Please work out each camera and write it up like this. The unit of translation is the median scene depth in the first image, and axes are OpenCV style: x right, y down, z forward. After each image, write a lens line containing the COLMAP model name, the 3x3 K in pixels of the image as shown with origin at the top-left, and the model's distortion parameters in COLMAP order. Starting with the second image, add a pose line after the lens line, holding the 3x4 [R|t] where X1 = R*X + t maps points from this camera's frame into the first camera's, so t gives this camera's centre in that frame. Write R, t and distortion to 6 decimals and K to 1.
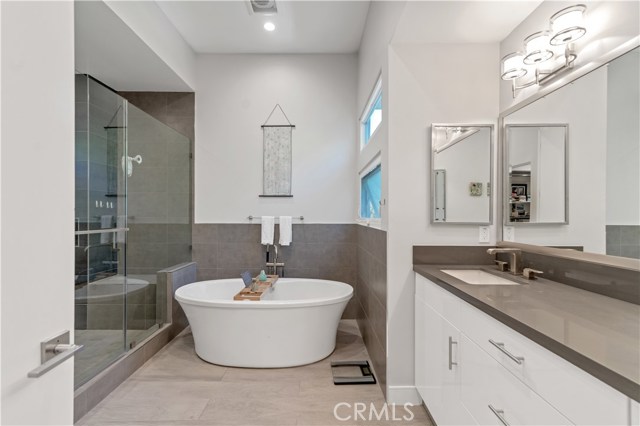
lens RADIAL K [[288.3, 0, 320.2], [0, 288.3, 211.0], [0, 0, 1]] dist [-0.004518, -0.000119]
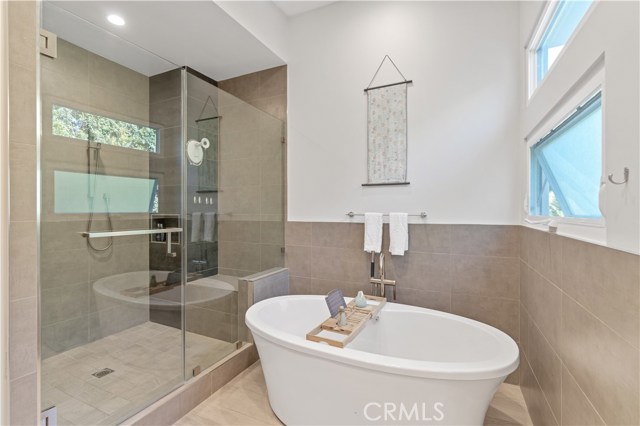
lens RADIAL K [[288.3, 0, 320.2], [0, 288.3, 211.0], [0, 0, 1]] dist [-0.004518, -0.000119]
pose [[0.900052, -0.003775, -0.435766, 0.013148], [0.009598, 0.999892, 0.011163, 0.004619], [0.435676, -0.014230, 0.899991, 0.292604]]
